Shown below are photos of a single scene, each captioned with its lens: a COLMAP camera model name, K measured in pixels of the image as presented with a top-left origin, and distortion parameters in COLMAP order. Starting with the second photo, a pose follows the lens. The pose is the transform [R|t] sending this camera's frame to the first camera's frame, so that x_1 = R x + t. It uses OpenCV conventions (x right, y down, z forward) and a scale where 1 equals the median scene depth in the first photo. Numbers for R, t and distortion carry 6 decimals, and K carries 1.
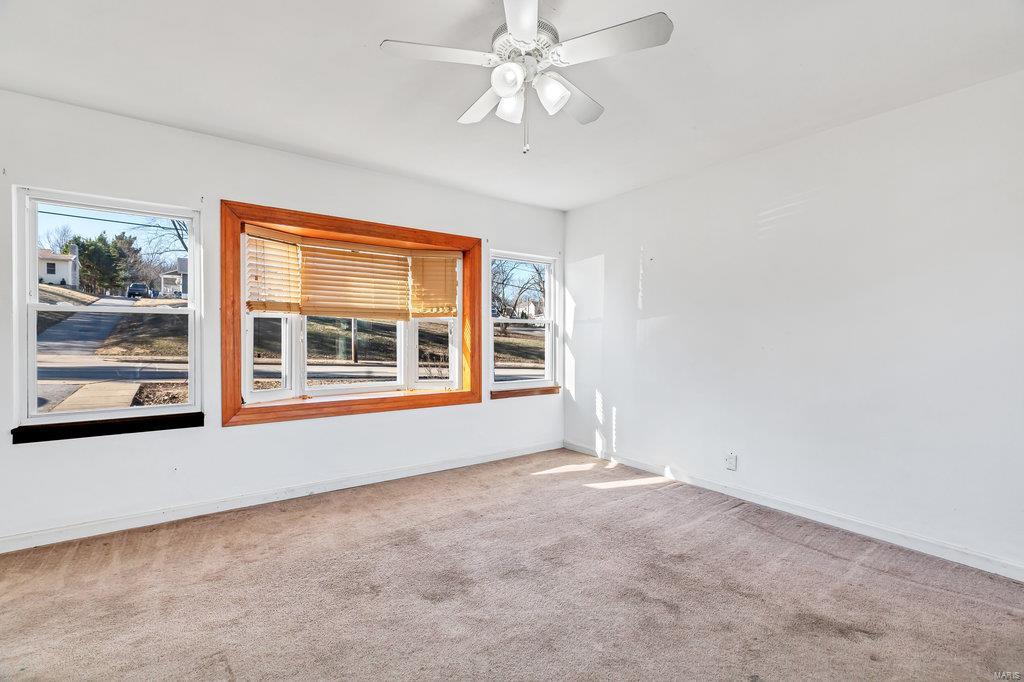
lens RADIAL K [[462.7, 0, 512.0], [0, 462.7, 341.0], [0, 0, 1]] dist [-0.001140, -0.000271]
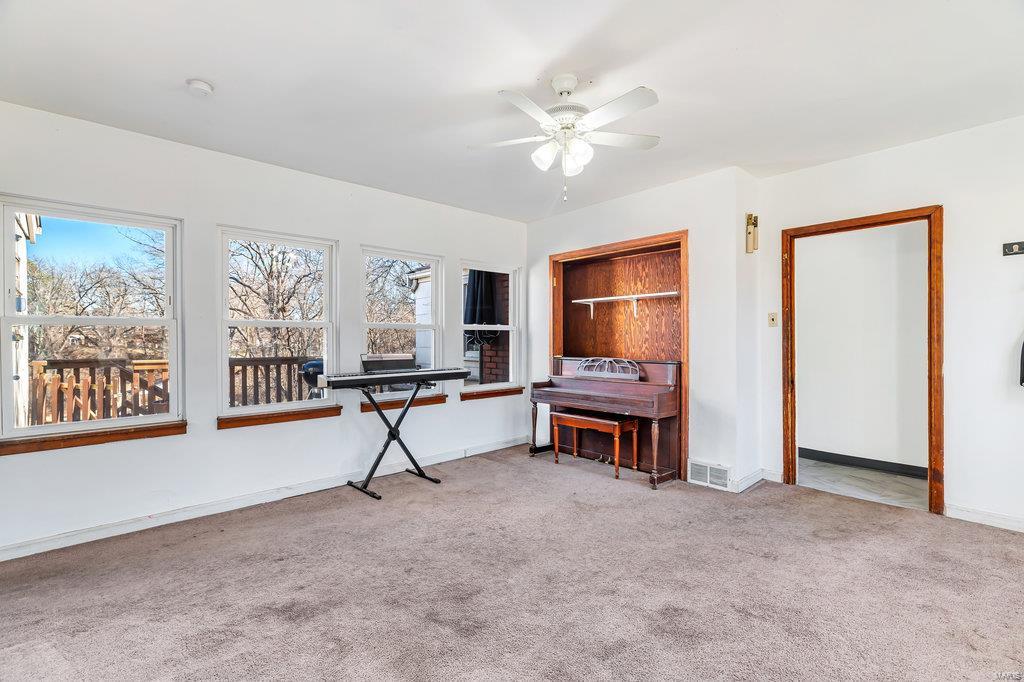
lens RADIAL K [[462.7, 0, 512.0], [0, 462.7, 341.0], [0, 0, 1]] dist [-0.001140, -0.000271]
pose [[-0.991645, 0.000231, -0.128993, 0.311198], [-0.001372, 0.999923, 0.012337, -0.020076], [0.128986, 0.012410, -0.991569, 2.015772]]
